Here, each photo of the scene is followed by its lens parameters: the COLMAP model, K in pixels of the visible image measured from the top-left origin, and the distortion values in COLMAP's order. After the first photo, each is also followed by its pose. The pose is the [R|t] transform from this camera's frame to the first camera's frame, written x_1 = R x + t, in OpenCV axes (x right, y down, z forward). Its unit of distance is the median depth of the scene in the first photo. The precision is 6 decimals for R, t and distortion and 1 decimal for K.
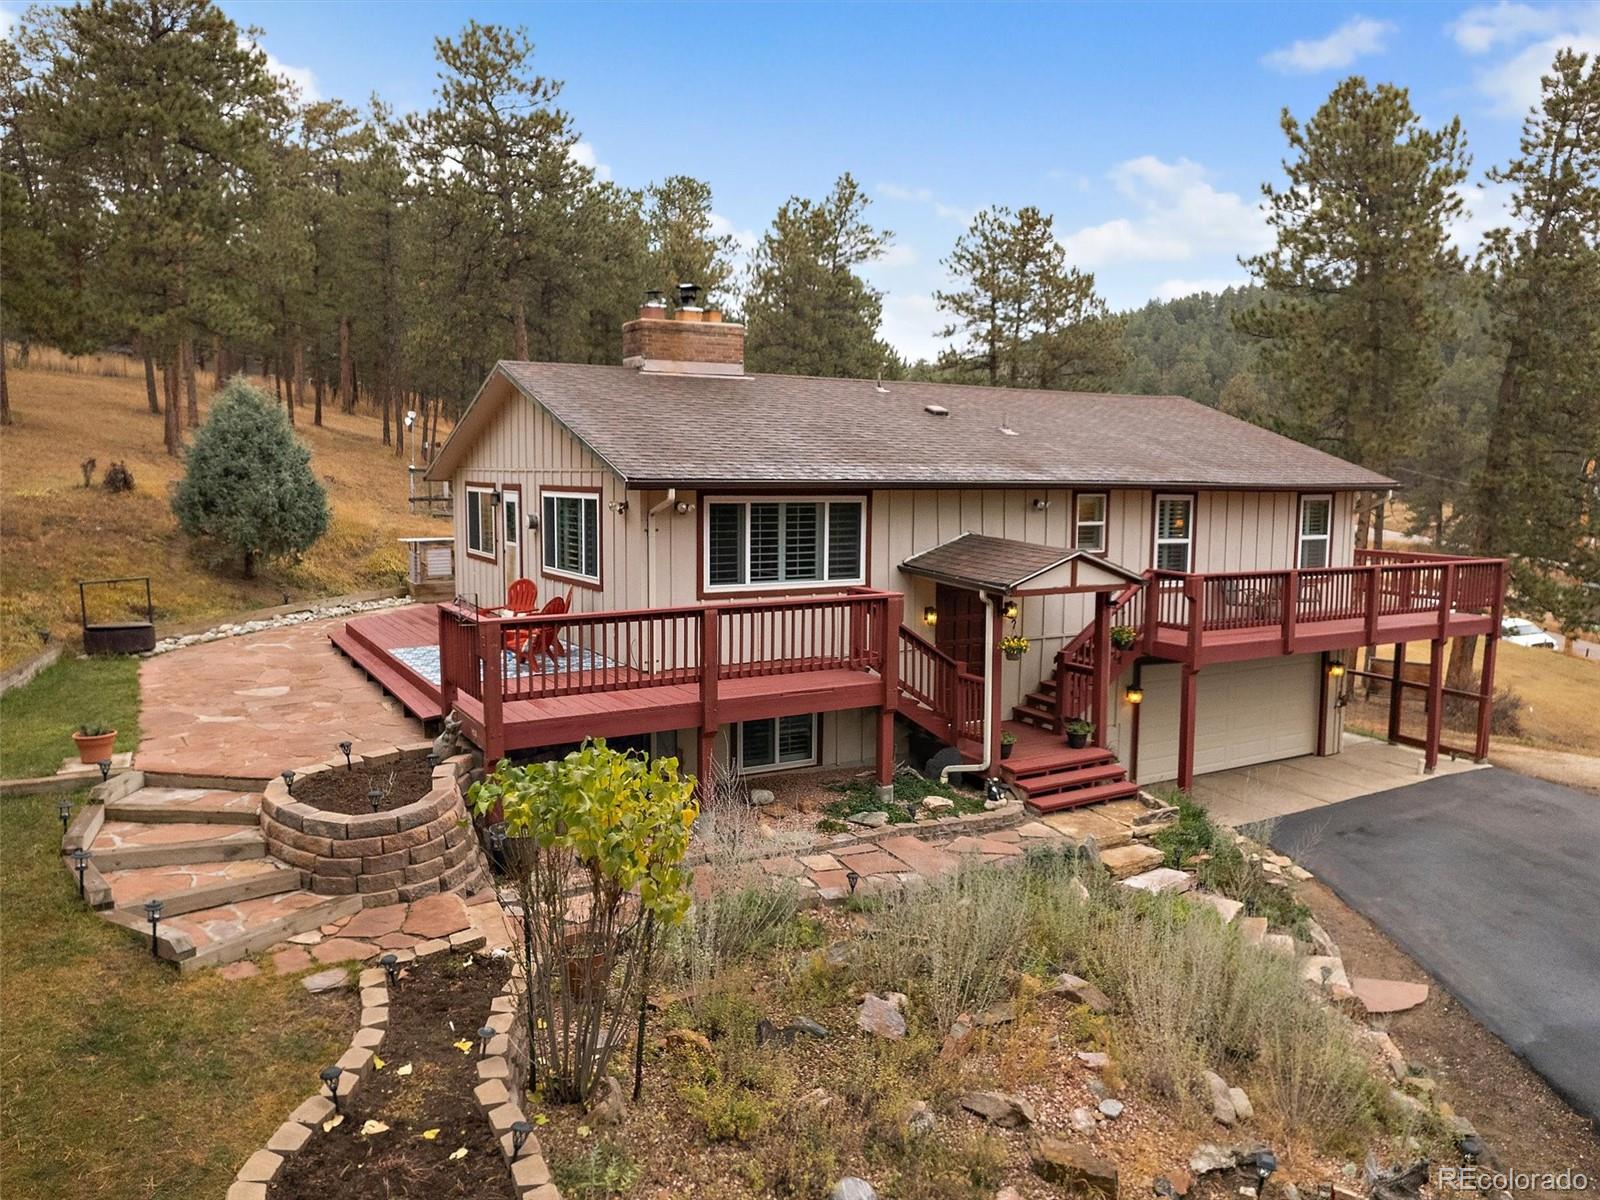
lens RADIAL K [[1133.8, 0, 810.3], [0, 1133.8, 598.4], [0, 0, 1]] dist [-0.052088, 0.037243]
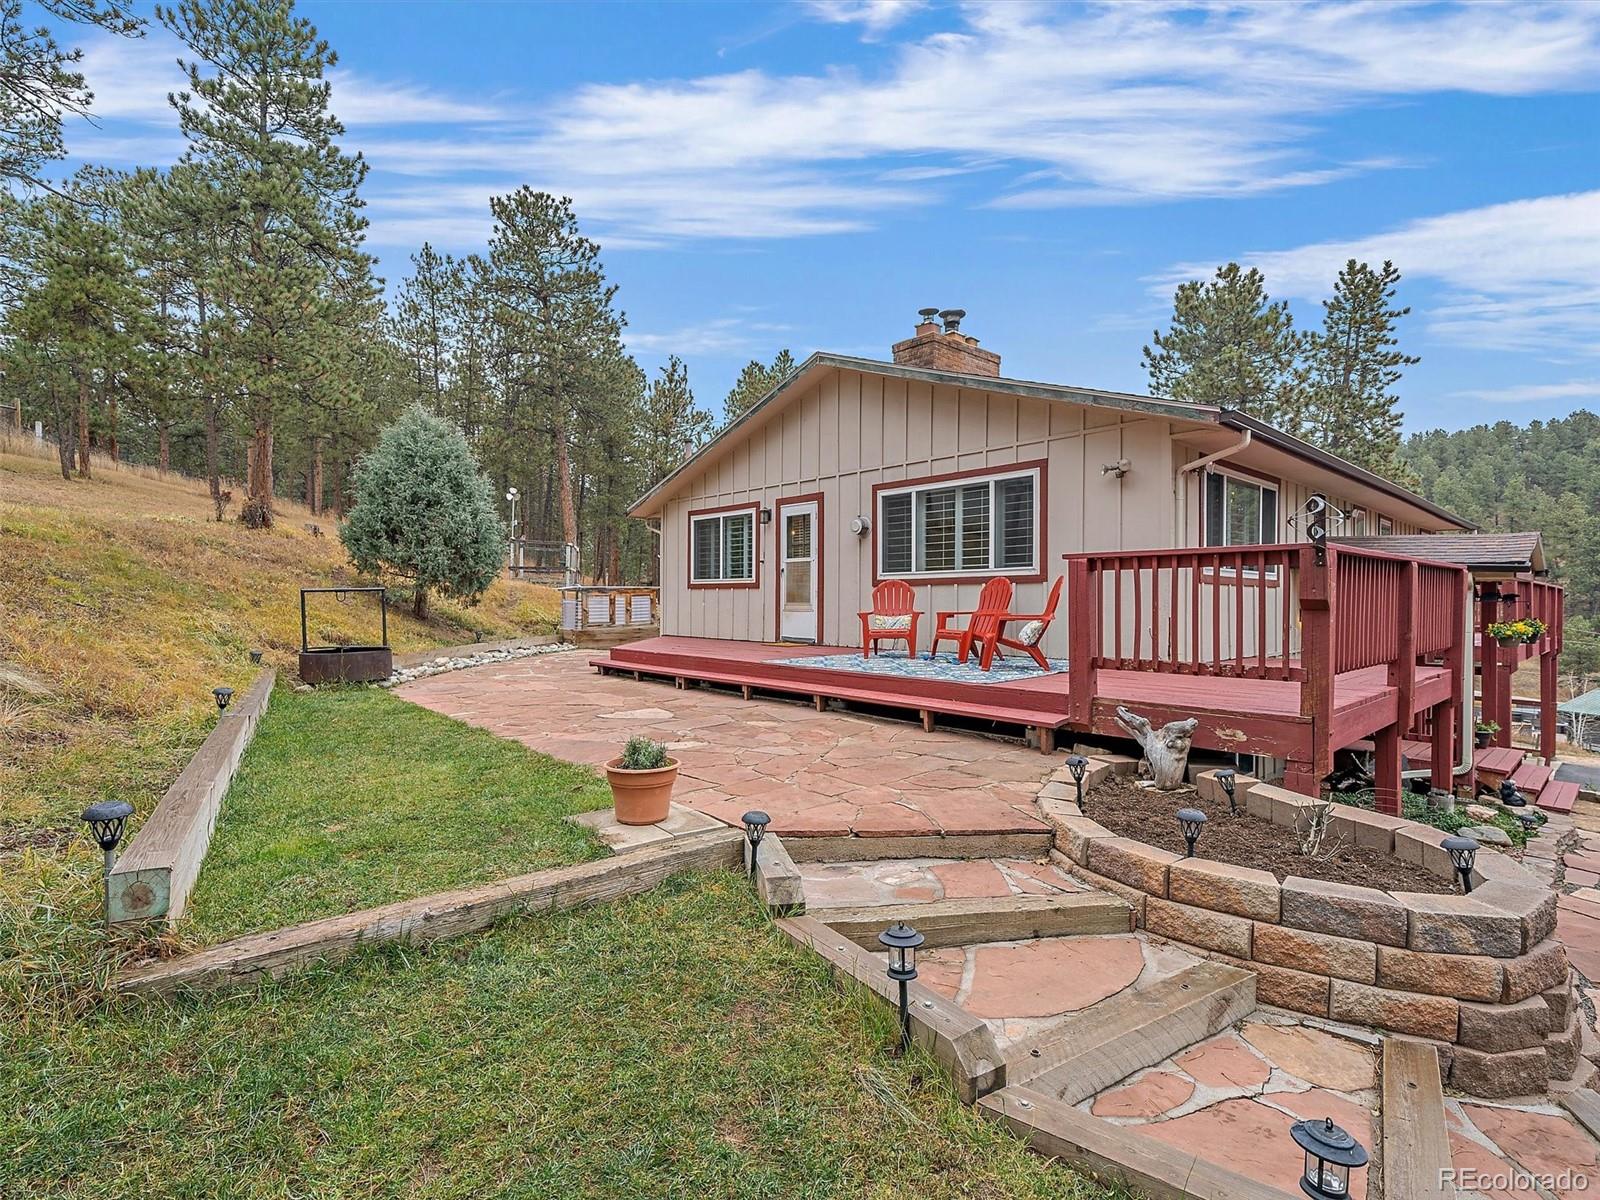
lens RADIAL K [[771.2, 0, 792.9], [0, 771.2, 604.9], [0, 0, 1]] dist [-0.002447, -0.000868]
pose [[0.981670, -0.004304, 0.190541, -0.340213], [0.024390, 0.994362, -0.103194, 0.046478], [-0.189023, 0.105949, 0.976240, 0.338888]]
